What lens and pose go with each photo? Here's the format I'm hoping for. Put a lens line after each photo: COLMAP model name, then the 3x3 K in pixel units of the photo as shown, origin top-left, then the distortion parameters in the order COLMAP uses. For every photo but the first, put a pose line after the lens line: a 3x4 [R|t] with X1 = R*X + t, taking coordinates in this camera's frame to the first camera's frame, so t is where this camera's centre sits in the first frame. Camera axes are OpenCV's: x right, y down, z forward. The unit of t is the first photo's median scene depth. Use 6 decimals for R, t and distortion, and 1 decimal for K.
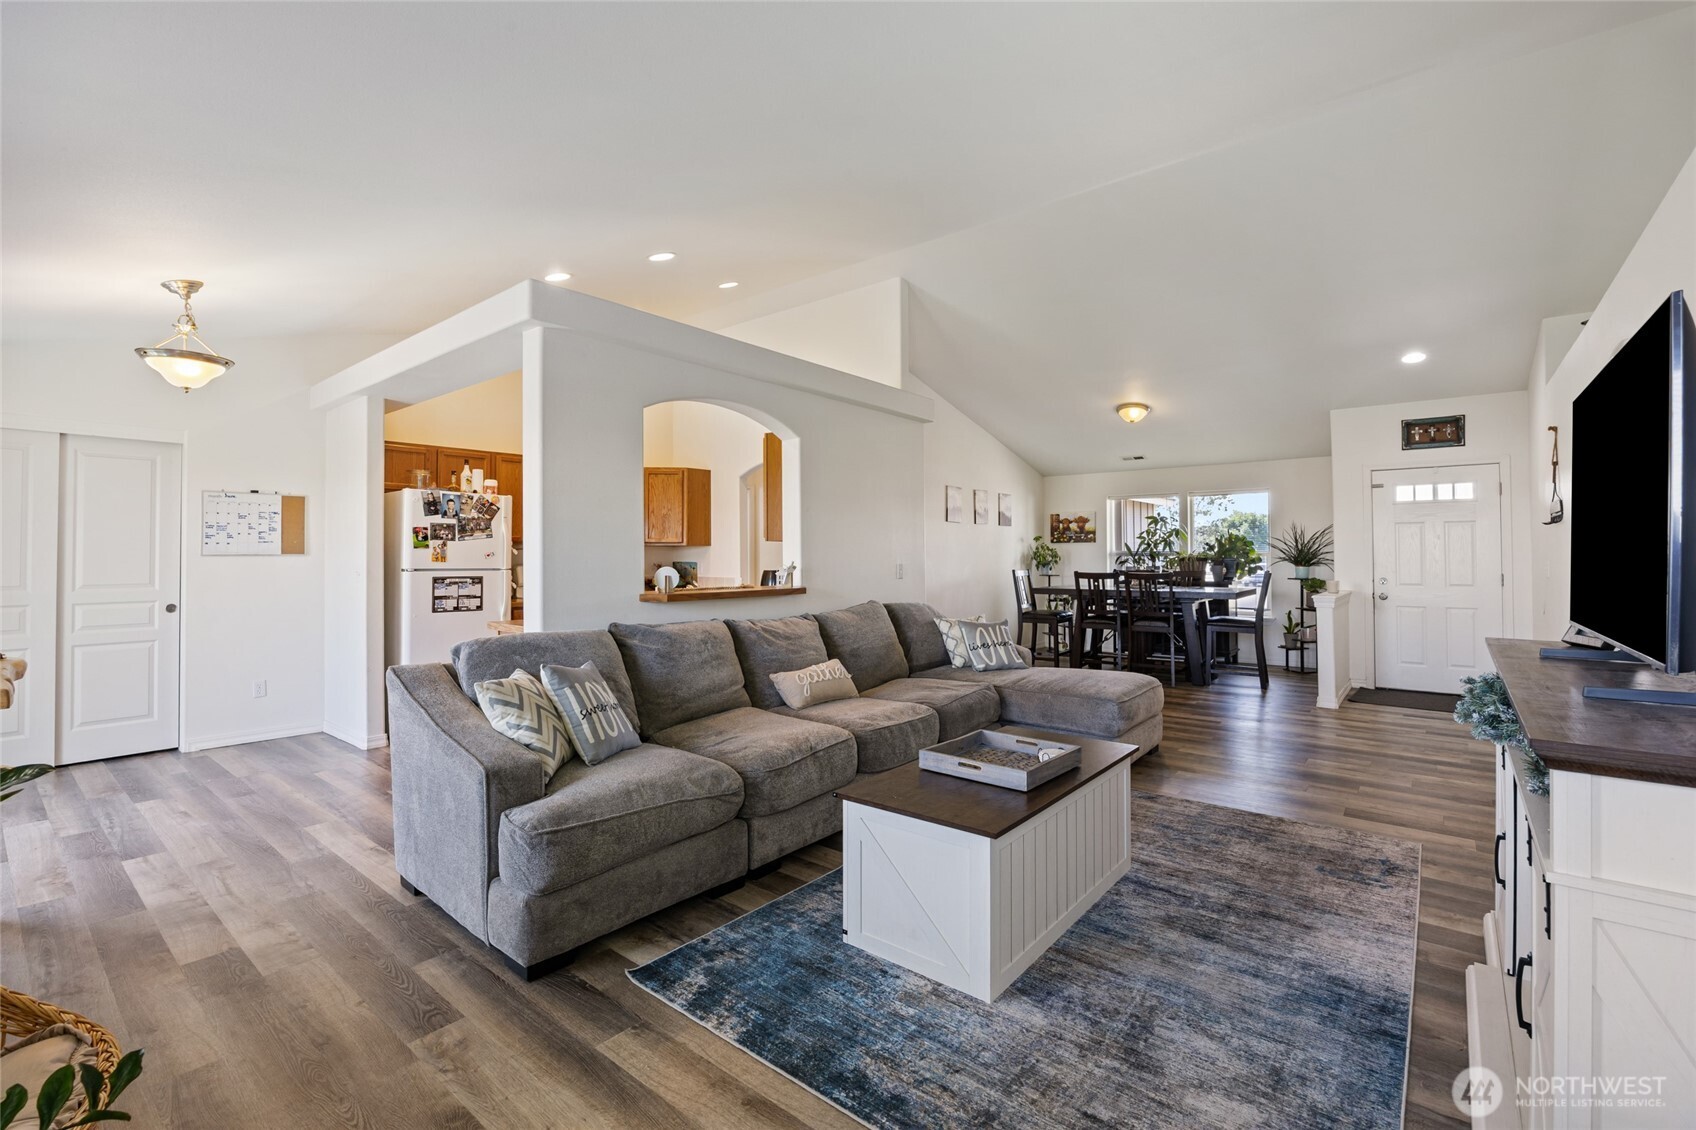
lens RADIAL K [[736.6, 0, 848.5], [0, 736.6, 543.9], [0, 0, 1]] dist [-0.013092, 0.000123]
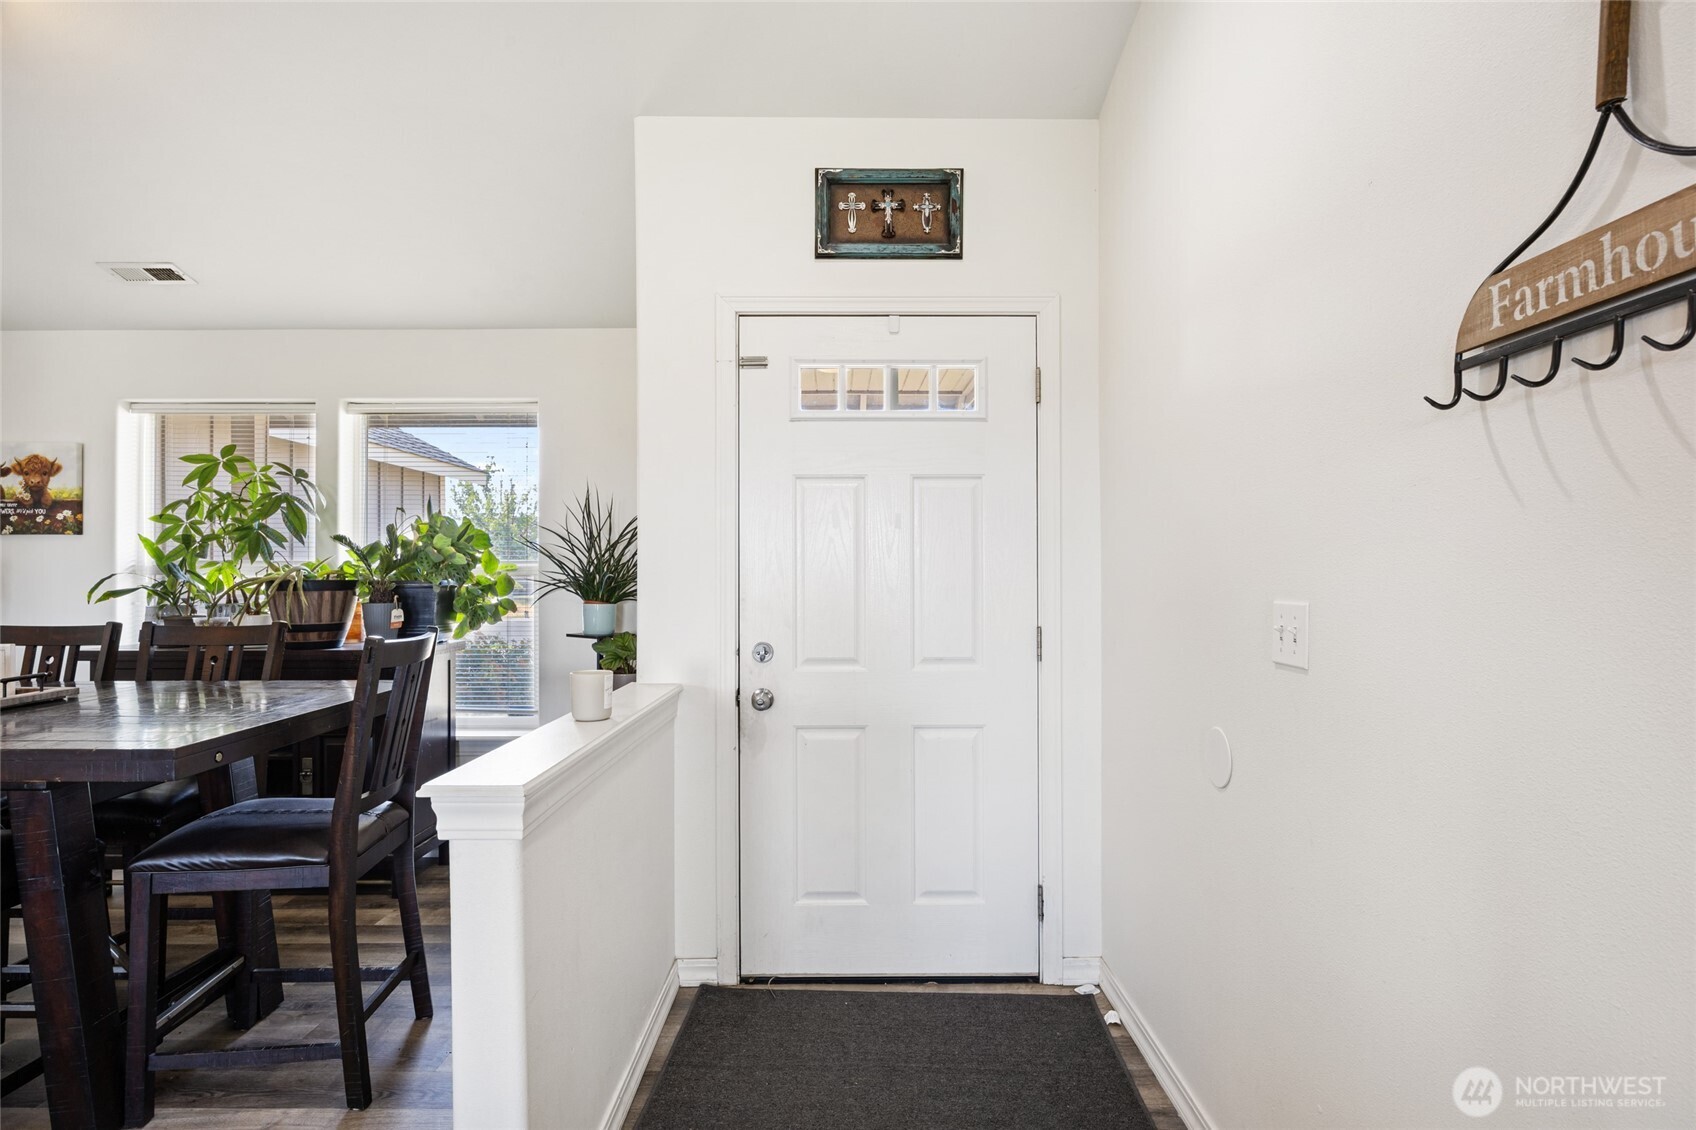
lens RADIAL K [[927.9, 0, 848.0], [0, 927.9, 565.0], [0, 0, 1]] dist [0.000054, -0.000039]
pose [[0.772984, 0.011283, 0.634325, 0.420759], [-0.012892, 0.999915, -0.002076, 0.010348], [-0.634294, -0.006573, 0.773064, 0.555343]]
